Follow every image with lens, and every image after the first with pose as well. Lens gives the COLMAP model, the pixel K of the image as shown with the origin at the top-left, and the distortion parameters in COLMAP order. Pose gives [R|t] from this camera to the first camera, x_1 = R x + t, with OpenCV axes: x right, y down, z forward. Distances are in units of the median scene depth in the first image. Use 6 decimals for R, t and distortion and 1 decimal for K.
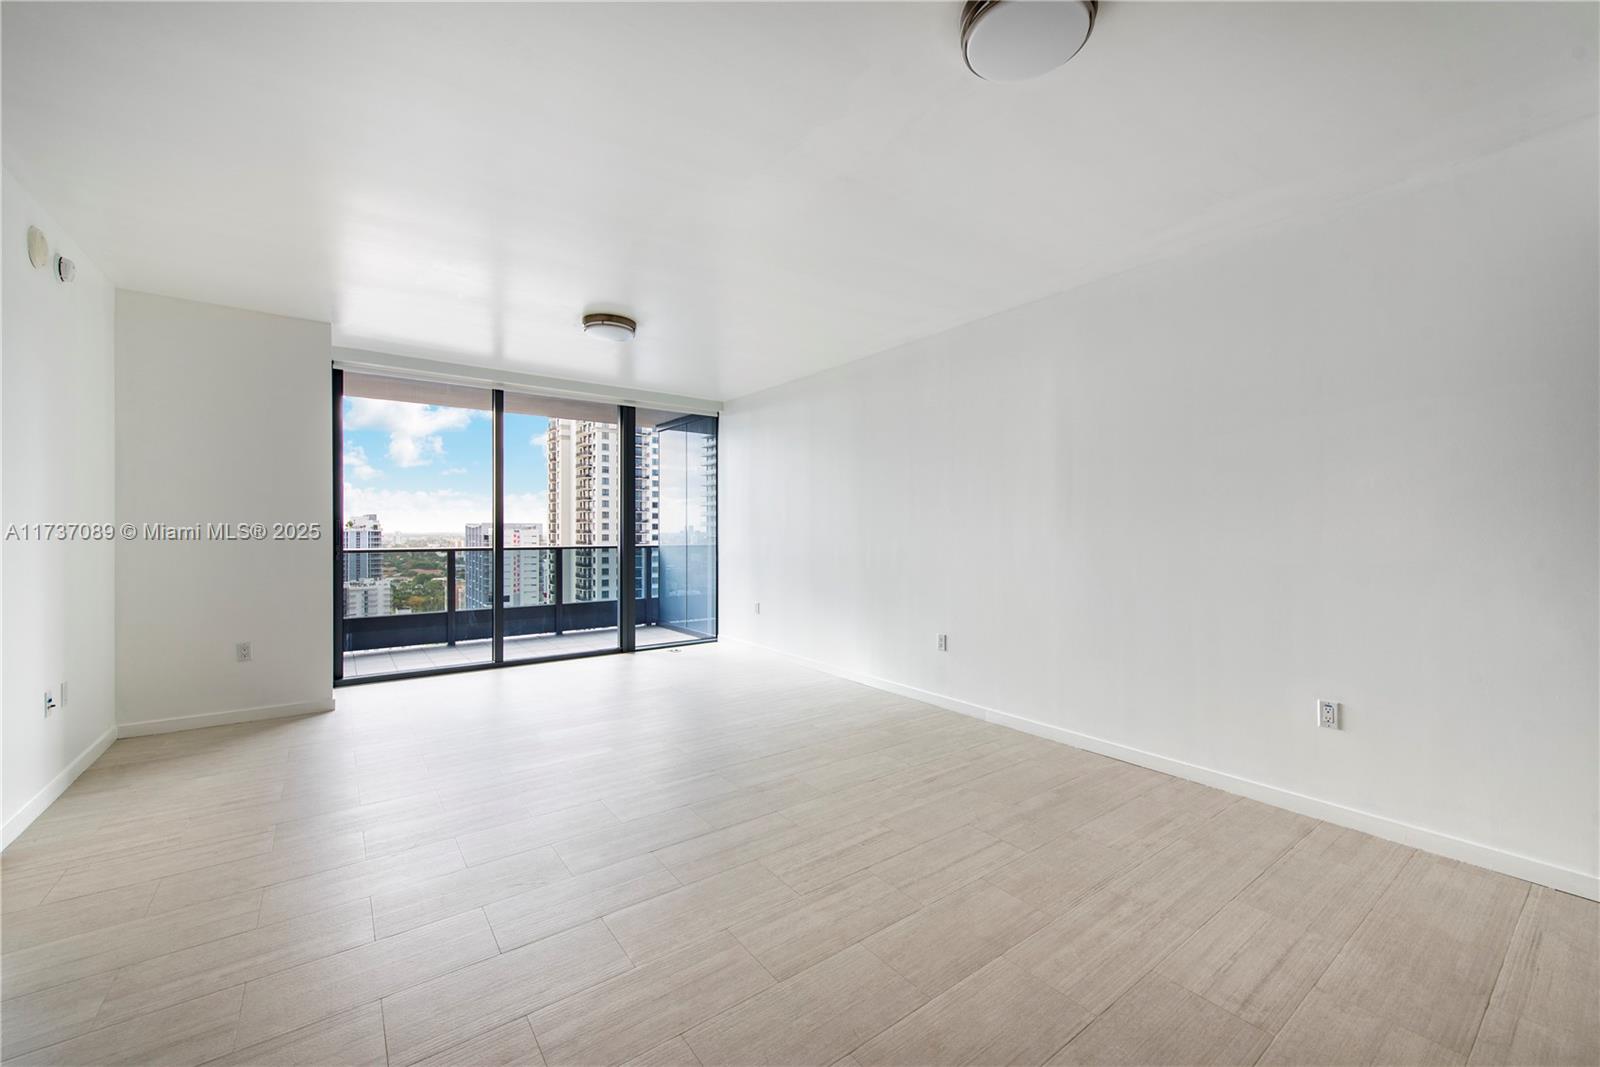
lens RADIAL K [[631.4, 0, 800.0], [0, 631.4, 533.5], [0, 0, 1]] dist [0.002461, -0.000045]
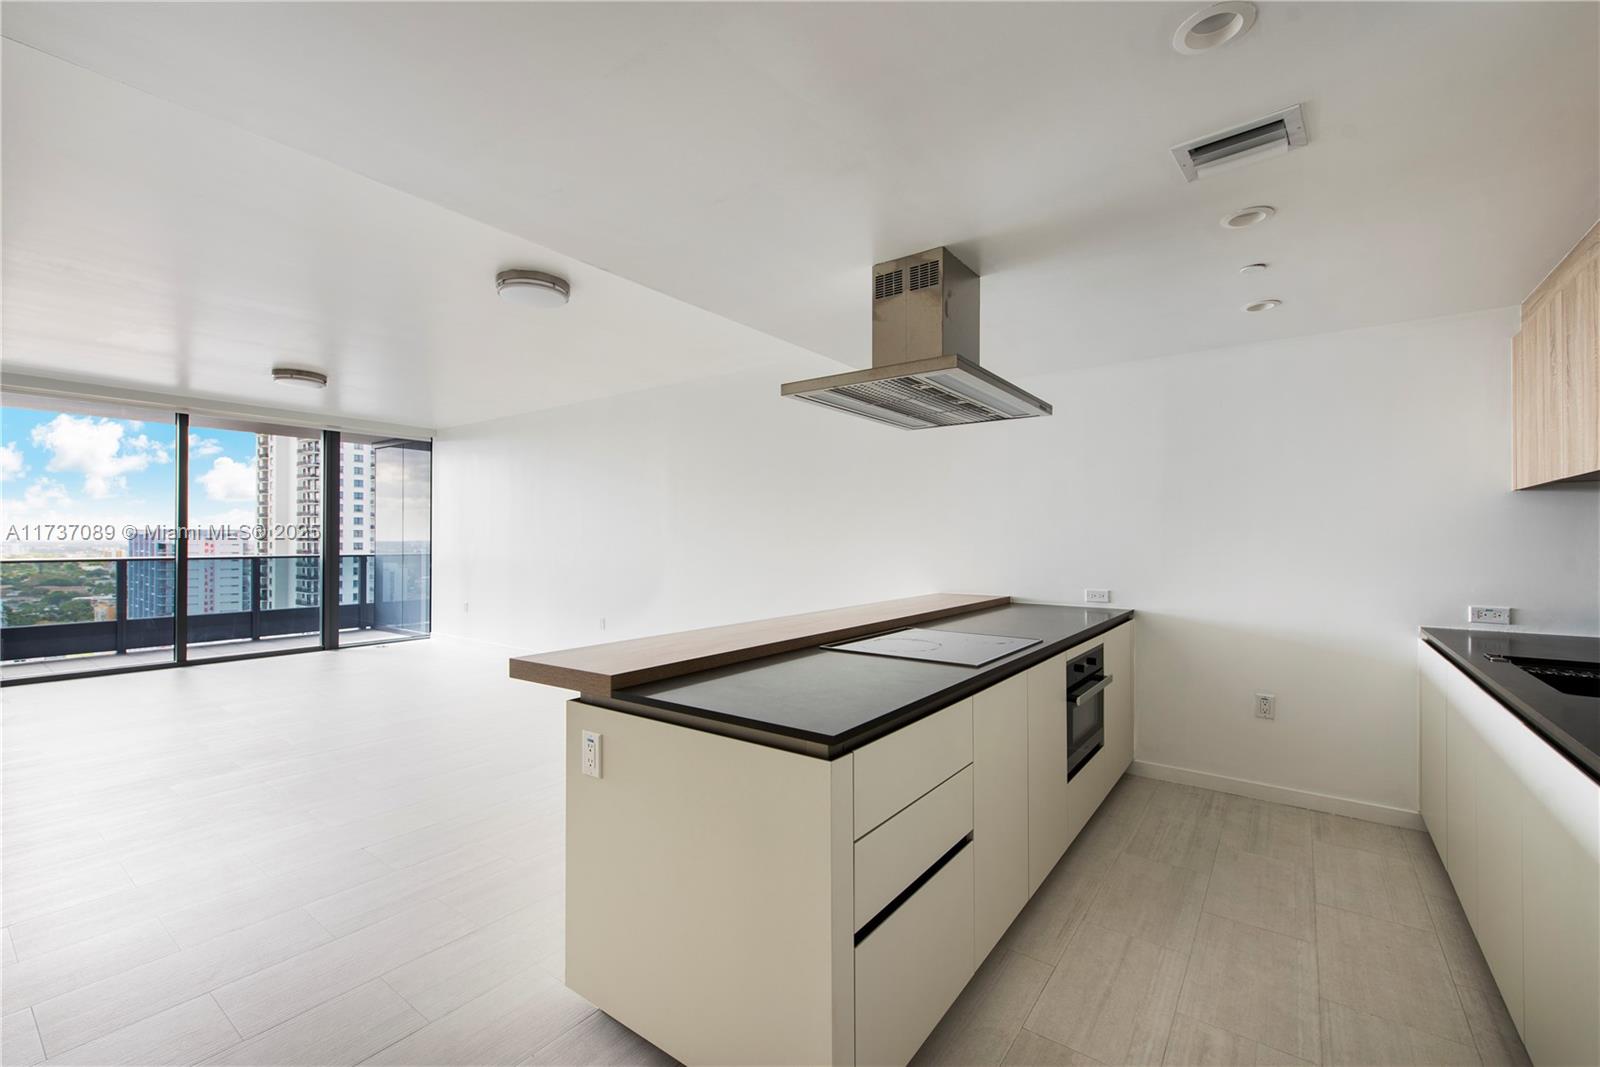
lens RADIAL K [[636.0, 0, 832.0], [0, 636.0, 537.5], [0, 0, 1]] dist [0.003991, -0.000019]
pose [[0.939433, 0.003475, 0.342716, 0.154563], [-0.001518, 0.999981, -0.005977, -0.005590], [-0.342730, 0.005095, 0.939420, -0.326064]]
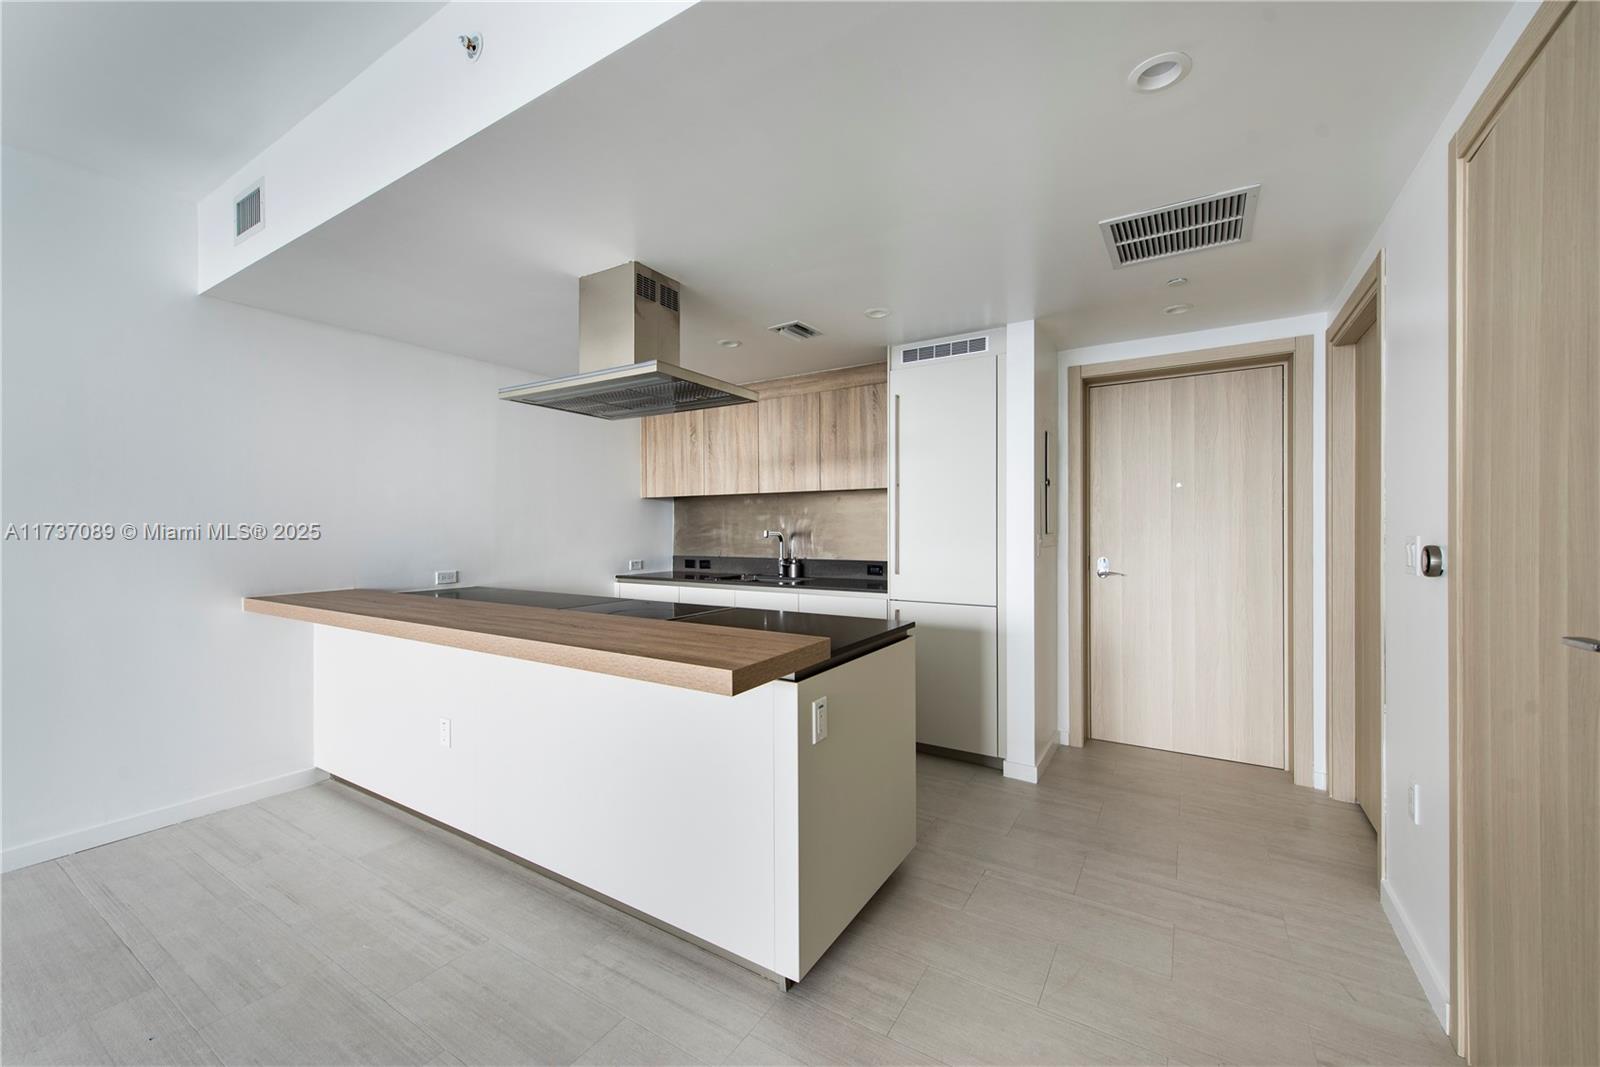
lens RADIAL K [[631.4, 0, 800.0], [0, 631.4, 533.5], [0, 0, 1]] dist [0.002461, -0.000045]
pose [[-0.367204, -0.003041, 0.930135, -0.116059], [0.001528, 0.999991, 0.003873, 0.001402], [-0.930139, 0.002844, -0.367196, 0.090115]]
